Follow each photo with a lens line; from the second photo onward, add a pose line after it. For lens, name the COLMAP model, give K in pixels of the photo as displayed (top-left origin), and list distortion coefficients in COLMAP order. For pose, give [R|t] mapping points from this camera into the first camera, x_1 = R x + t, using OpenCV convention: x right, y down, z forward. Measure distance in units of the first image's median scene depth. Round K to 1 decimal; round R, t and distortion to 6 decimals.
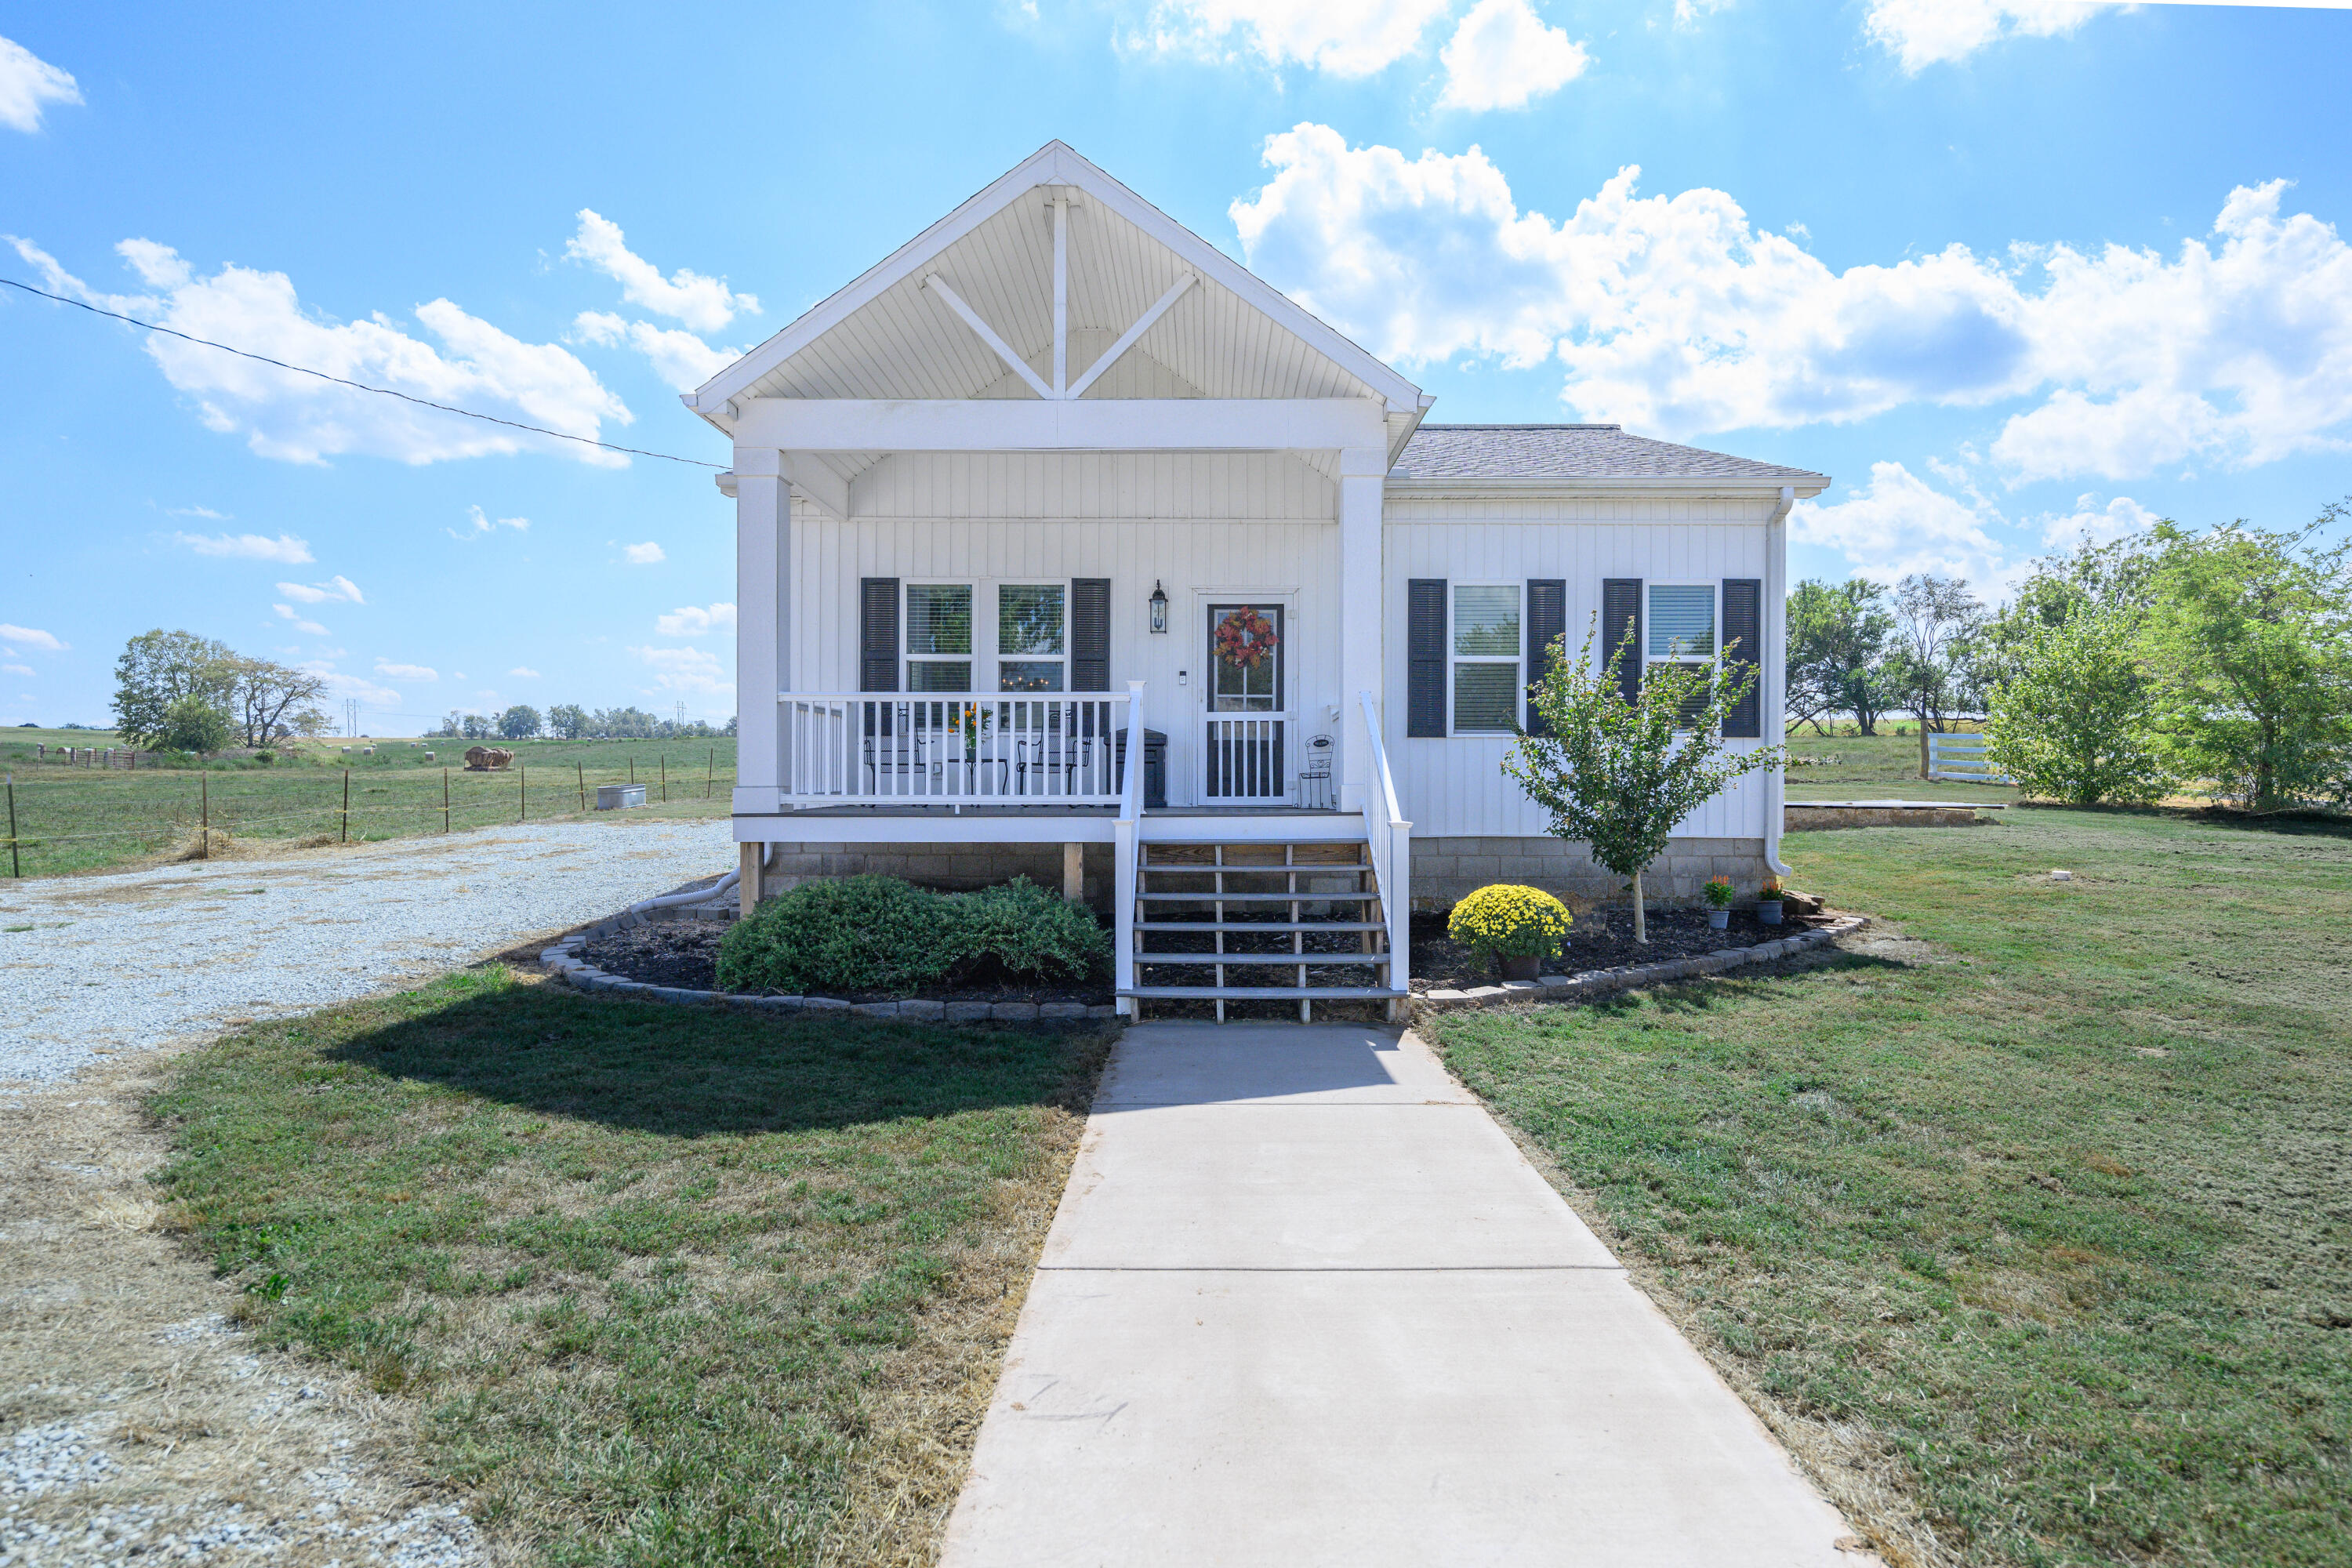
lens RADIAL K [[1339.5, 0, 1185.7], [0, 1339.5, 804.4], [0, 0, 1]] dist [0.007105, 0.001671]
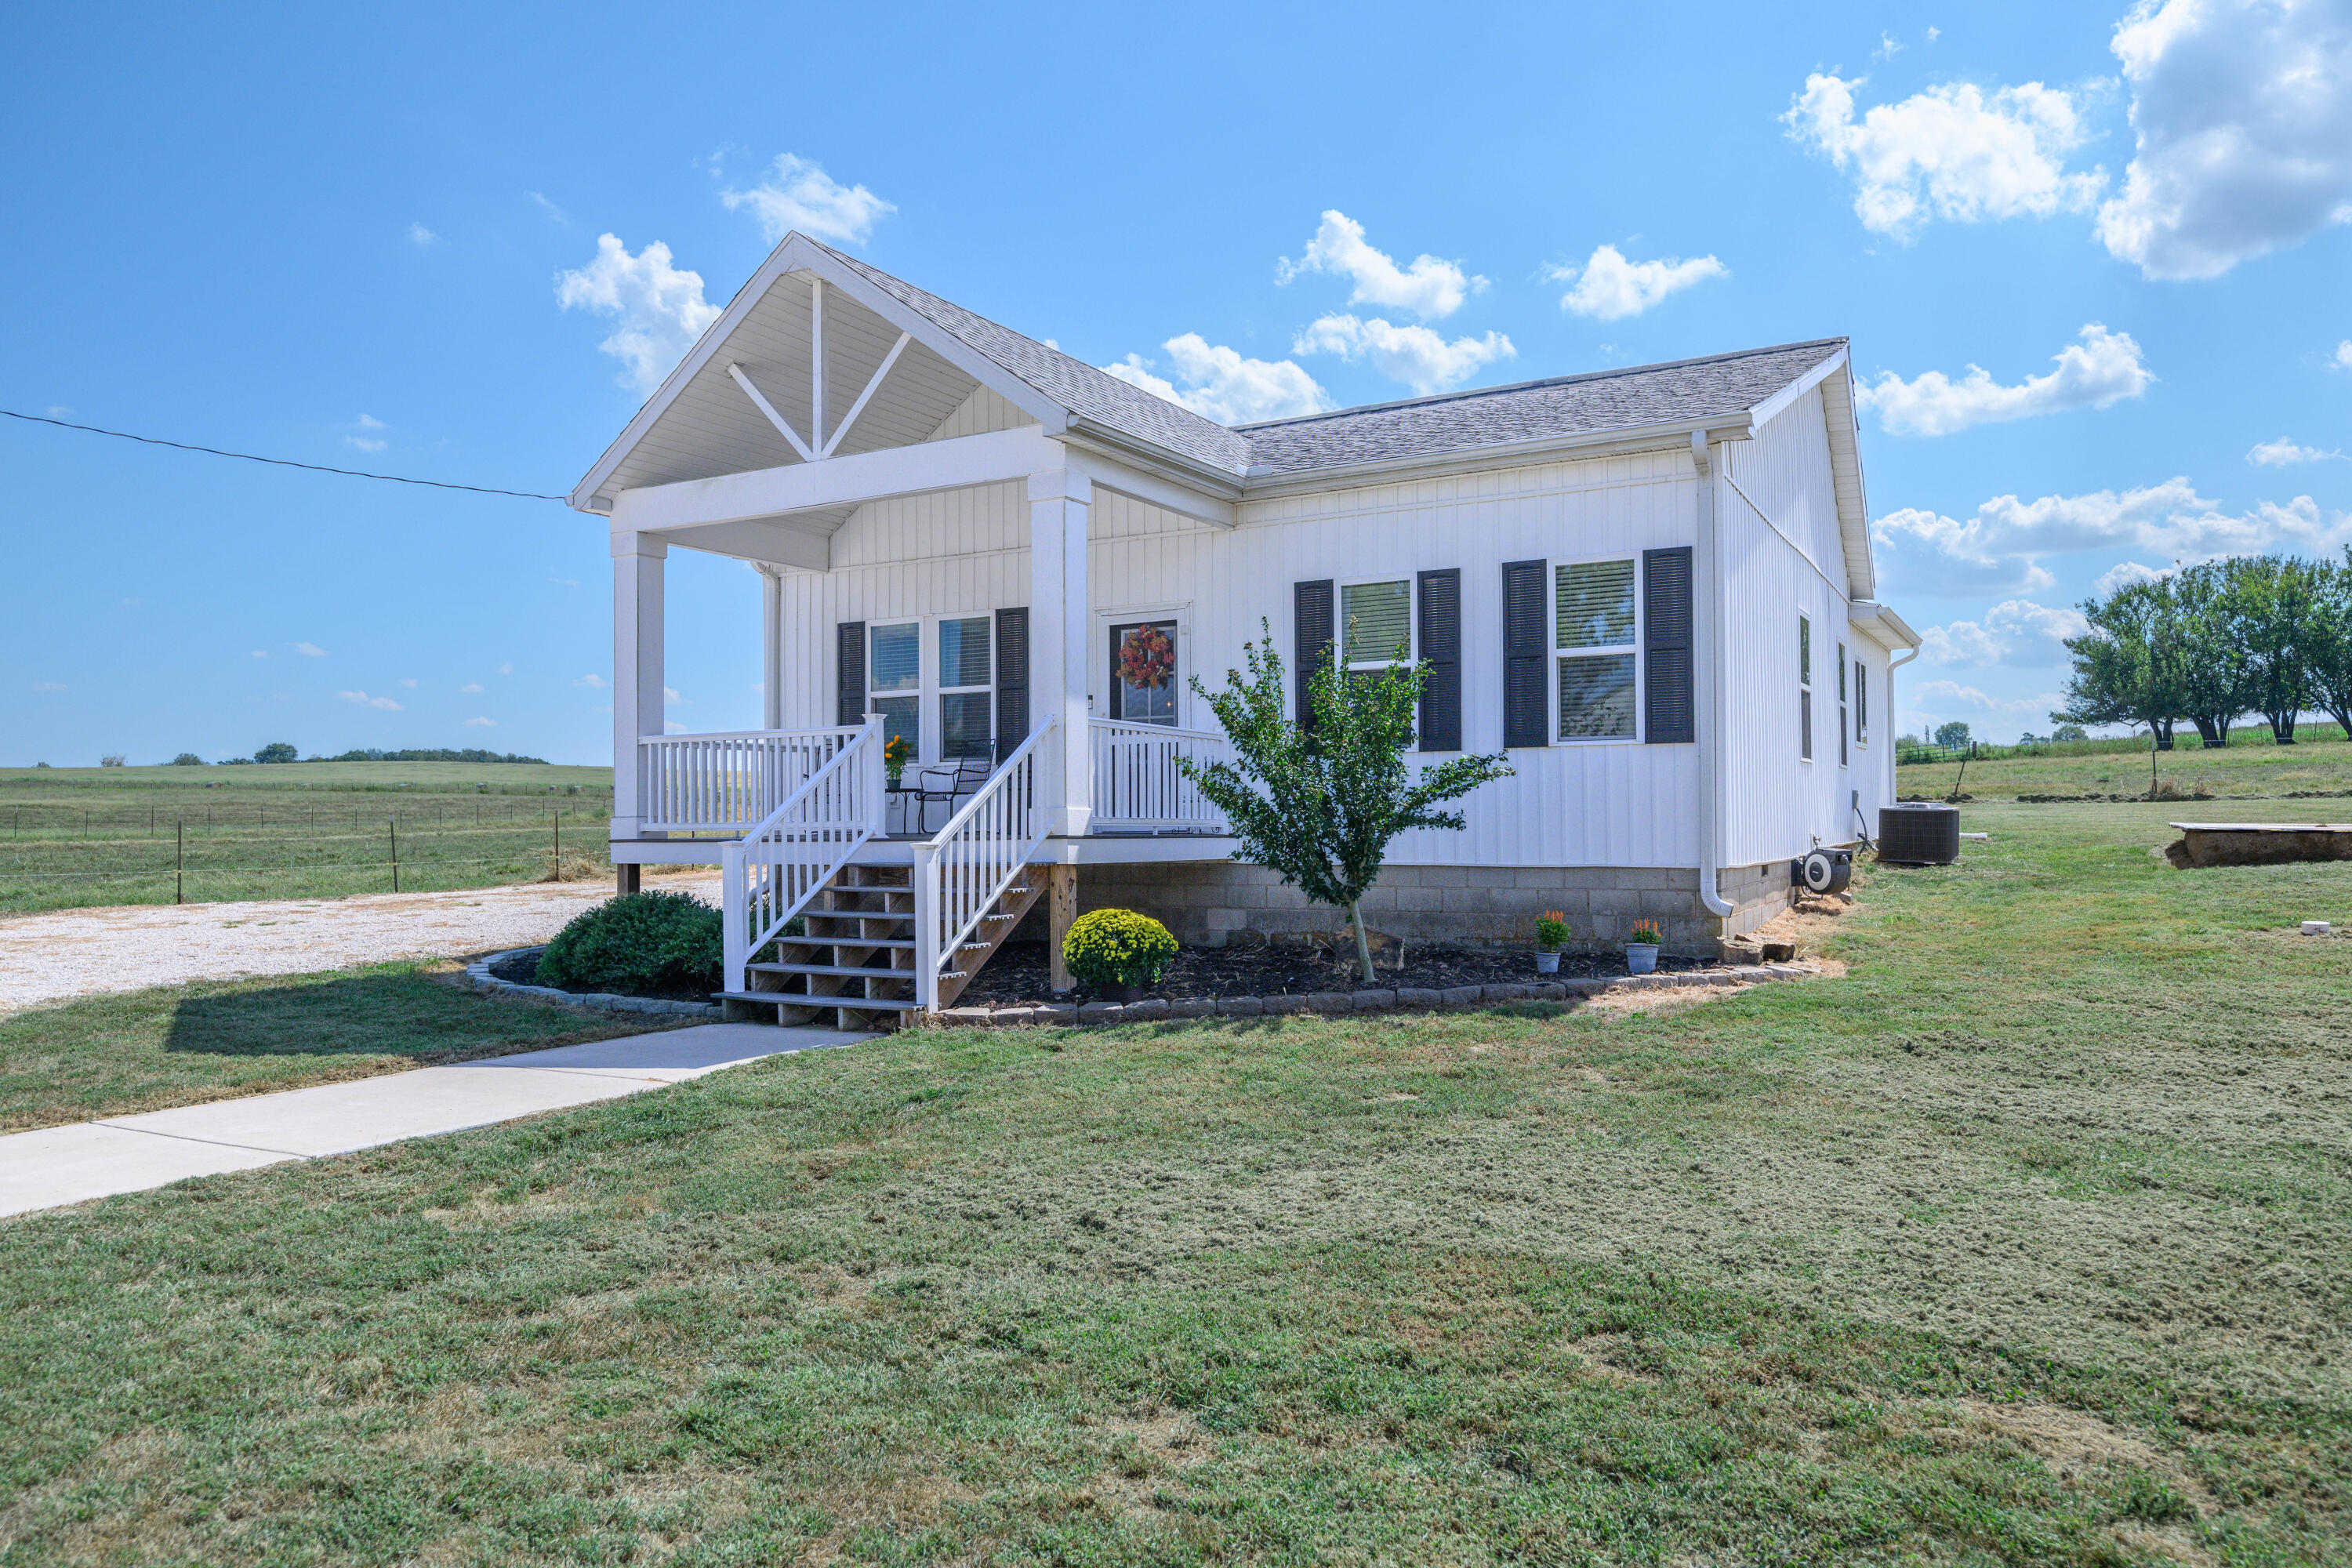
lens RADIAL K [[1570.4, 0, 1176.0], [0, 1570.4, 784.0], [0, 0, 1]] dist [0.019579, -0.001178]
pose [[0.864091, -0.019891, -0.502942, 0.110372], [0.002385, 0.999369, -0.035427, 0.001395], [0.503330, 0.029412, 0.863594, 0.005813]]
